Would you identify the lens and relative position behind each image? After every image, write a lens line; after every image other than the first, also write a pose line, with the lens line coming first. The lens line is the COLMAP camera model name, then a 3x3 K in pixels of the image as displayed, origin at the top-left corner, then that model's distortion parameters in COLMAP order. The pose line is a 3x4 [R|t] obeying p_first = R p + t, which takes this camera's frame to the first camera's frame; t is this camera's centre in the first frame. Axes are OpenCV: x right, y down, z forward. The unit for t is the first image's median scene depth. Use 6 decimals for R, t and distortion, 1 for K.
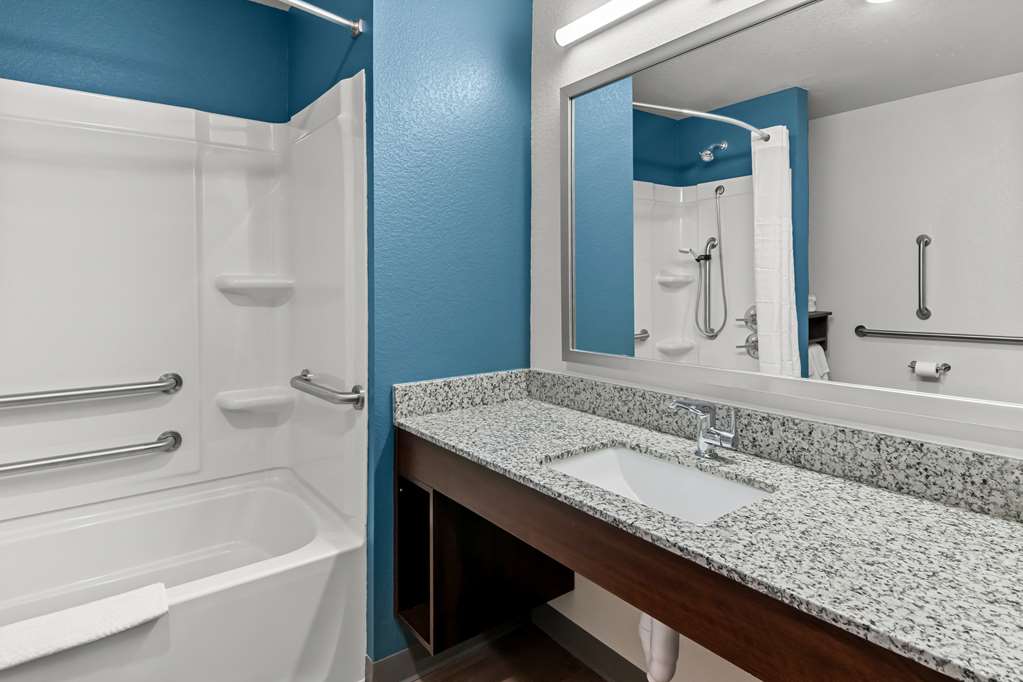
lens RADIAL K [[544.9, 0, 510.5], [0, 544.9, 291.2], [0, 0, 1]] dist [0.028424, -0.013585]
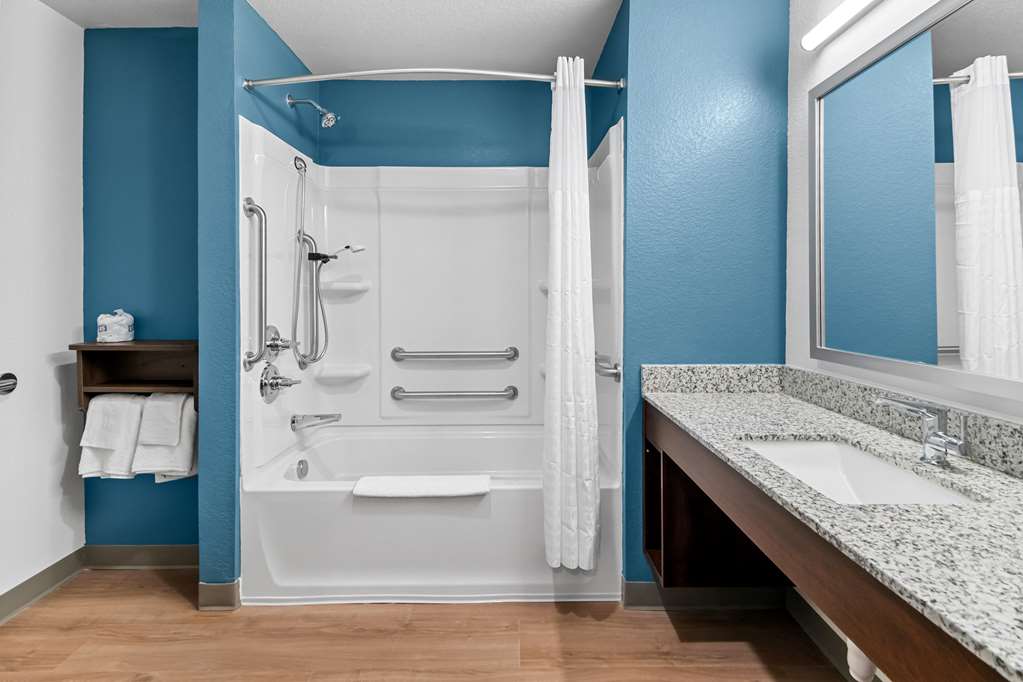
lens RADIAL K [[485.4, 0, 513.5], [0, 485.4, 295.2], [0, 0, 1]] dist [-0.002074, -0.000273]
pose [[0.800763, 0.000871, -0.598980, 0.267294], [-0.005330, 0.999970, -0.005671, 0.026153], [0.598957, 0.007733, 0.800744, -0.074444]]
